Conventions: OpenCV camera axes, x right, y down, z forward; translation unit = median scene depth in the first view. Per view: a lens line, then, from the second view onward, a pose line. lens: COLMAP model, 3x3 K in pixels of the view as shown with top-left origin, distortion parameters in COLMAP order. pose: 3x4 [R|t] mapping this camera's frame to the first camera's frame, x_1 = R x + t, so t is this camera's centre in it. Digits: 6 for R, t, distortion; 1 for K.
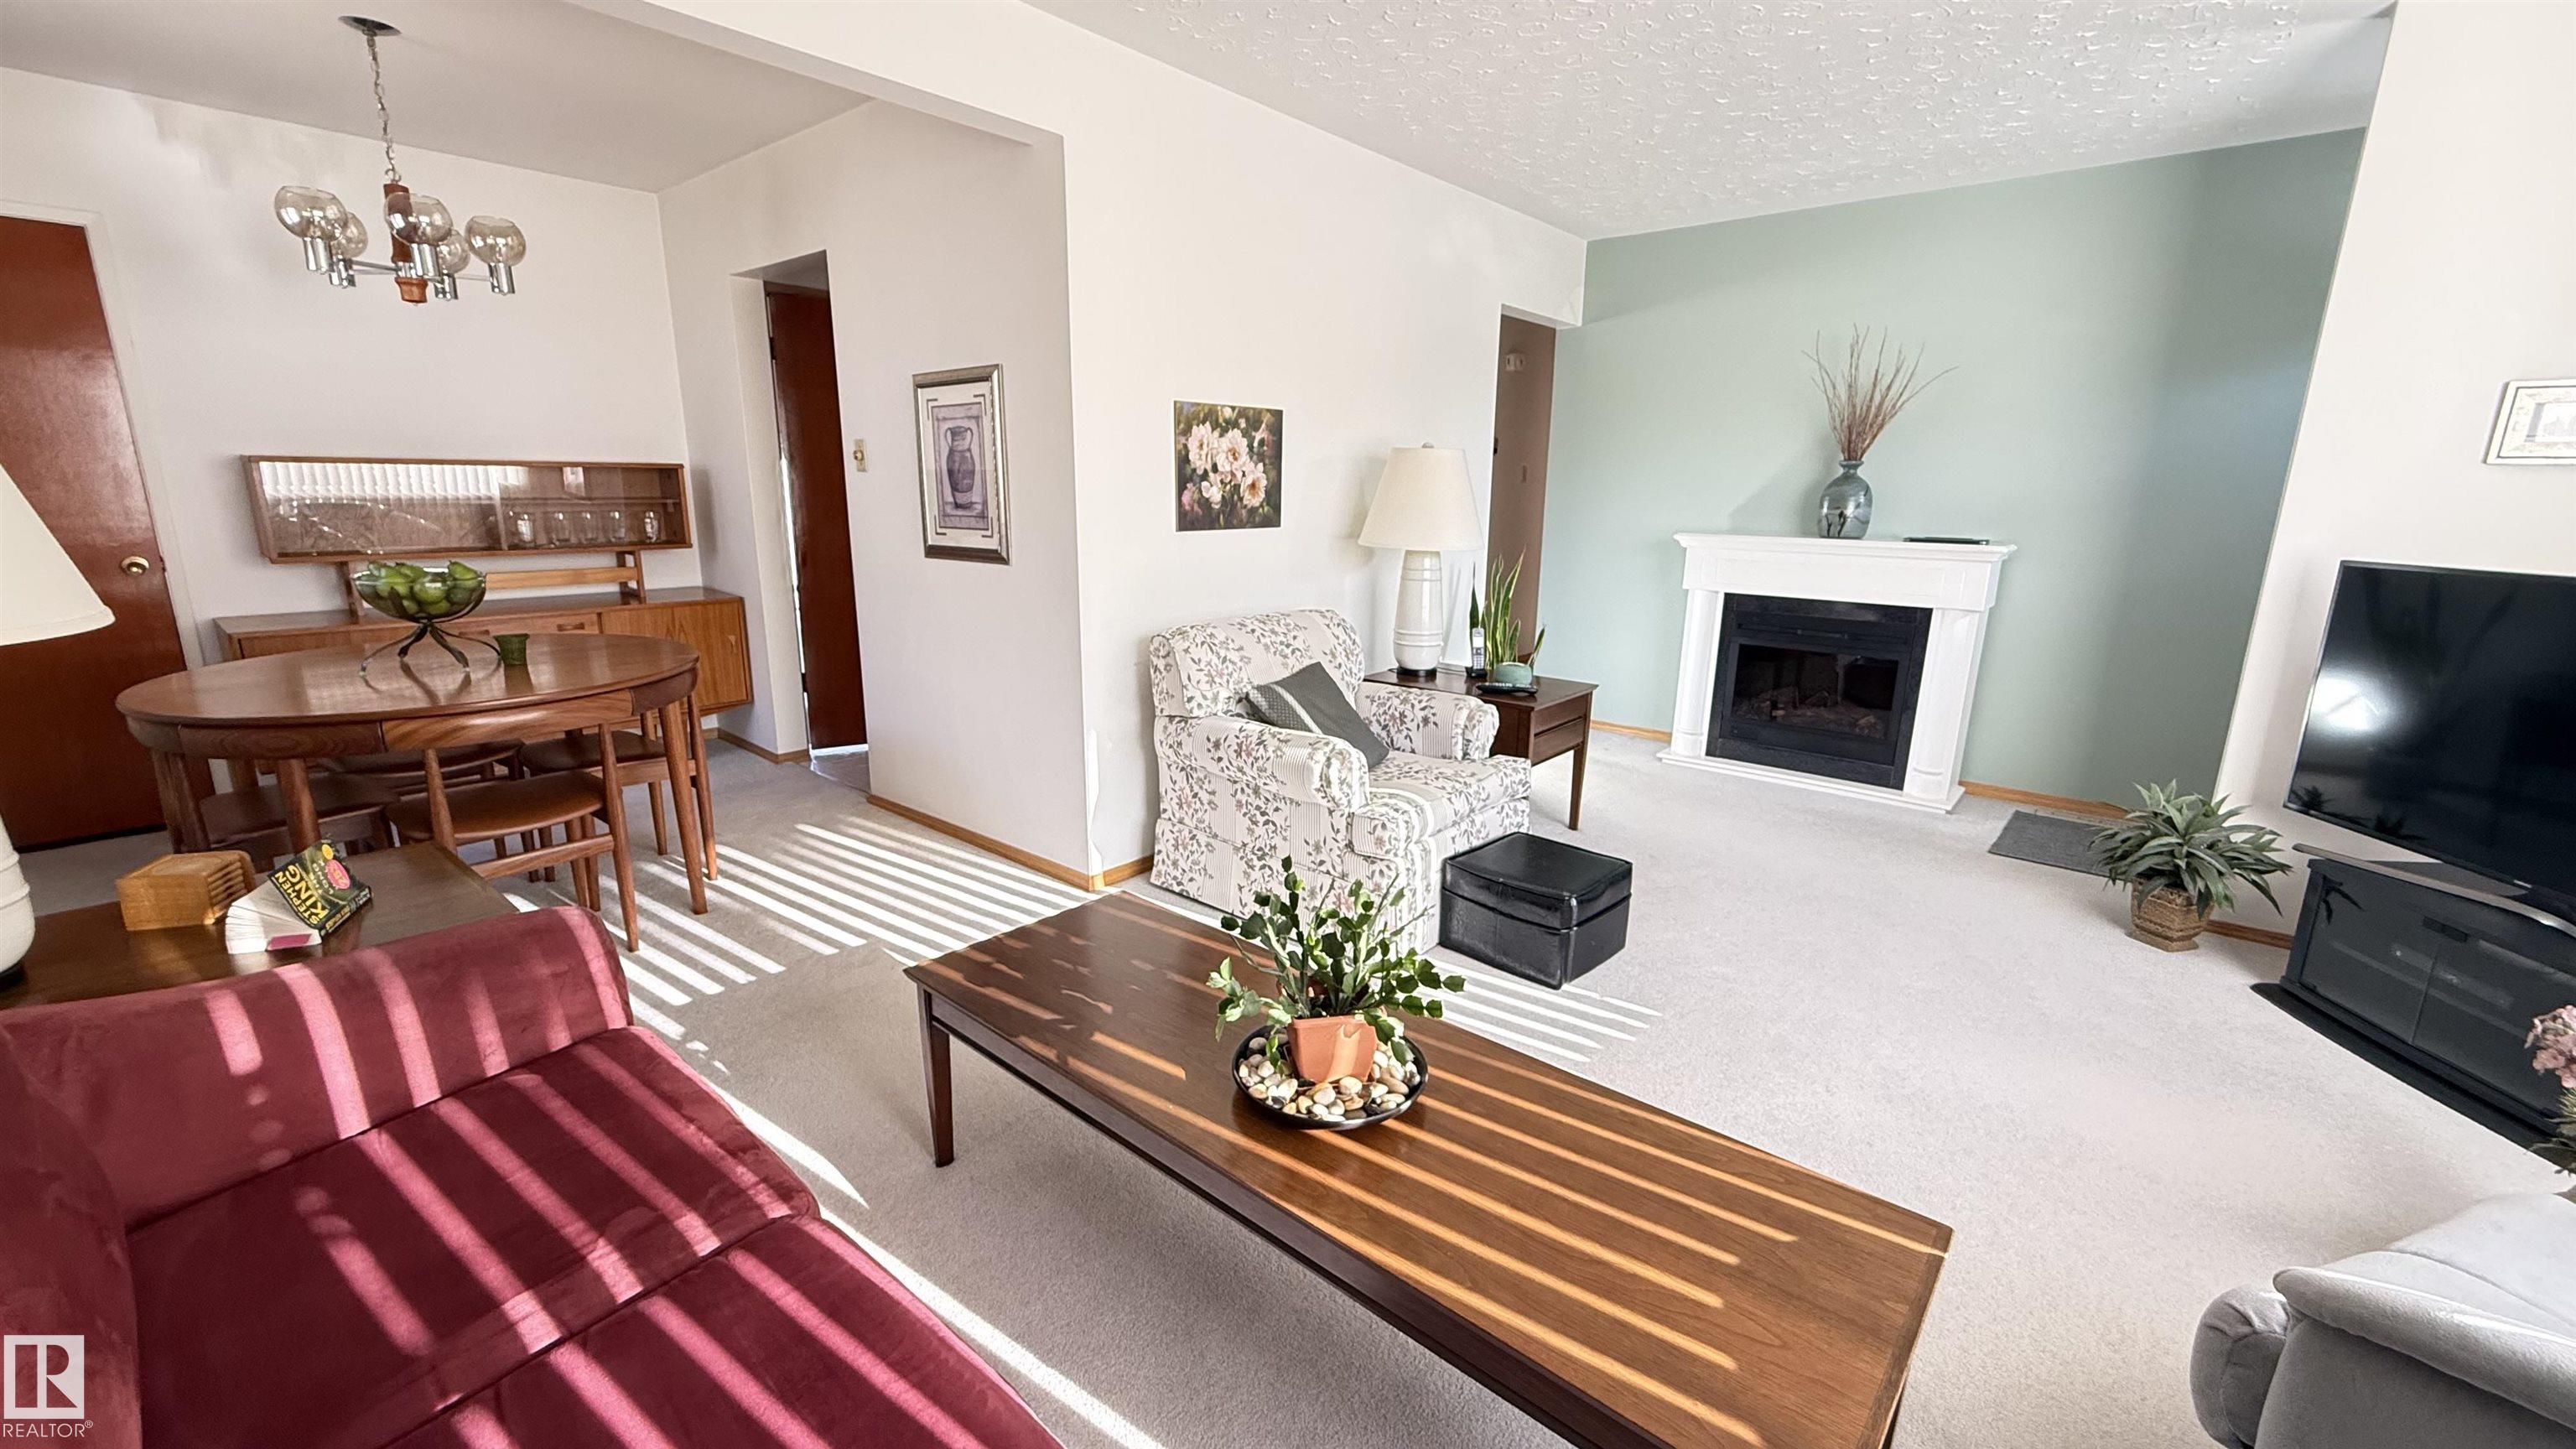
lens RADIAL K [[1027.2, 0, 1277.7], [0, 1027.2, 721.3], [0, 0, 1]] dist [0.000161, 0.000106]
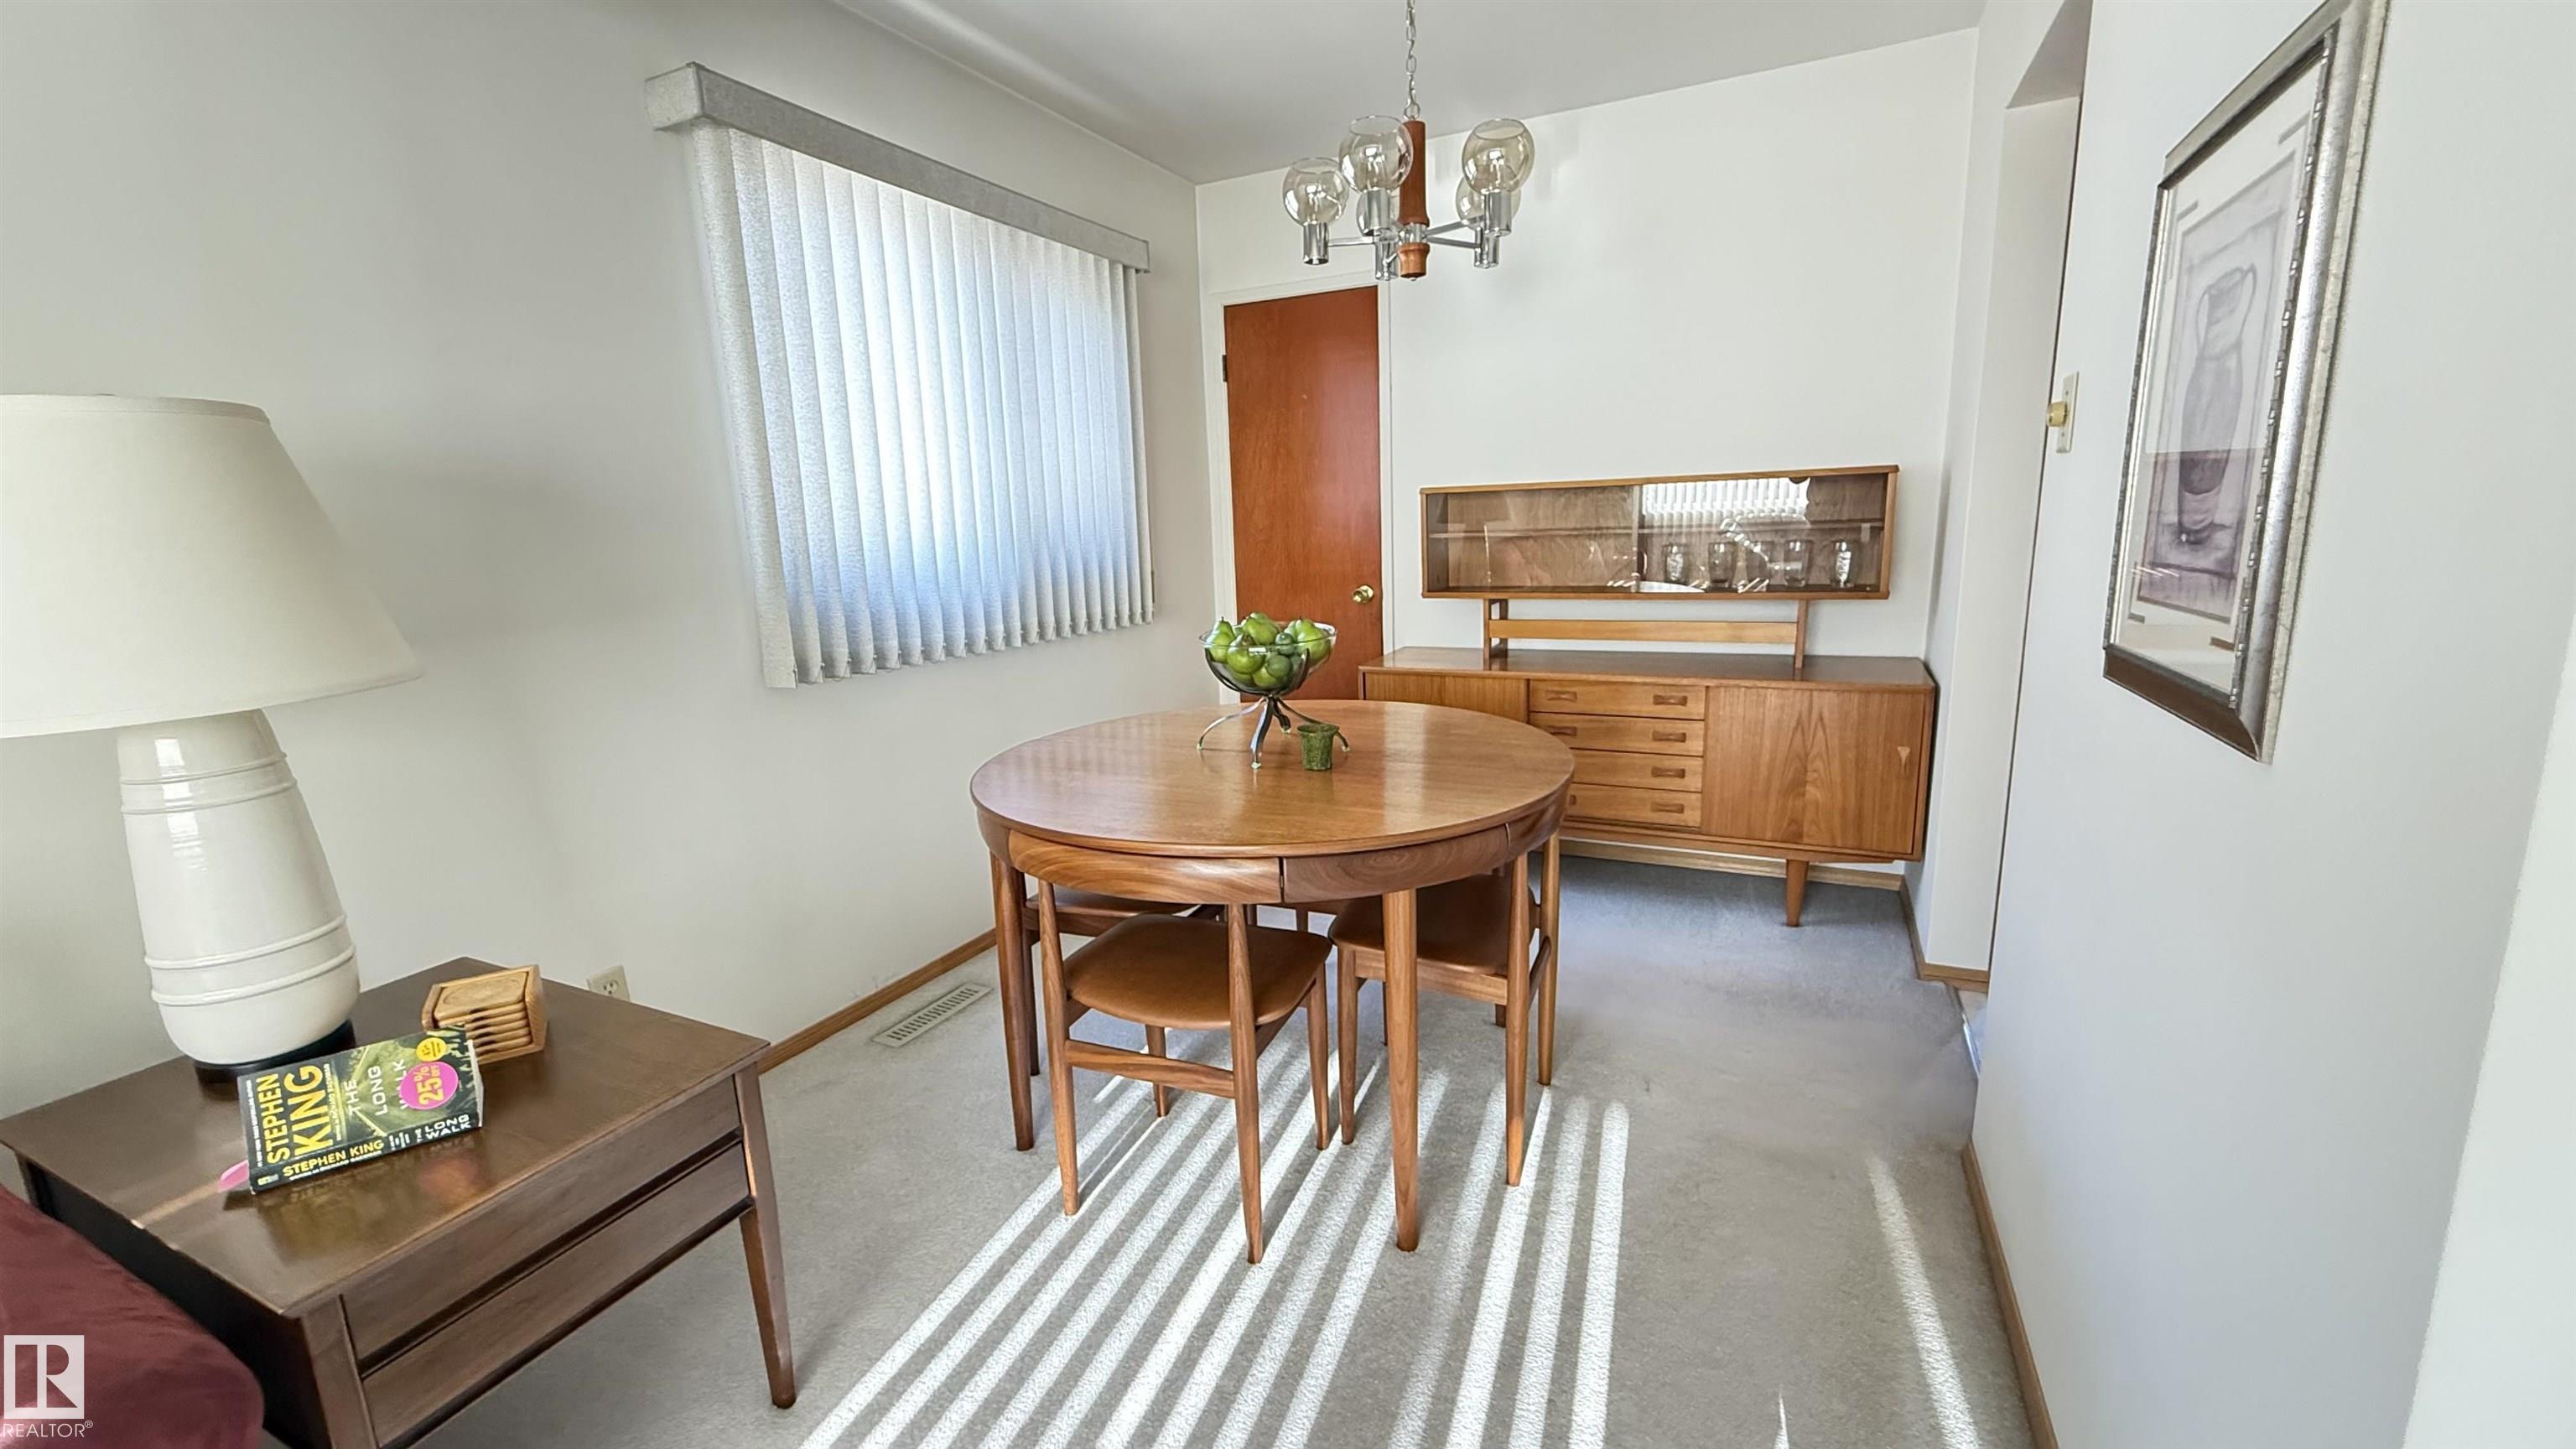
lens RADIAL K [[1027.2, 0, 1277.7], [0, 1027.2, 721.3], [0, 0, 1]] dist [0.000161, 0.000106]
pose [[0.249220, 0.166900, -0.953957, -0.071591], [-0.183413, 0.975345, 0.122725, -0.143549], [0.950920, 0.144383, 0.273687, 0.665419]]
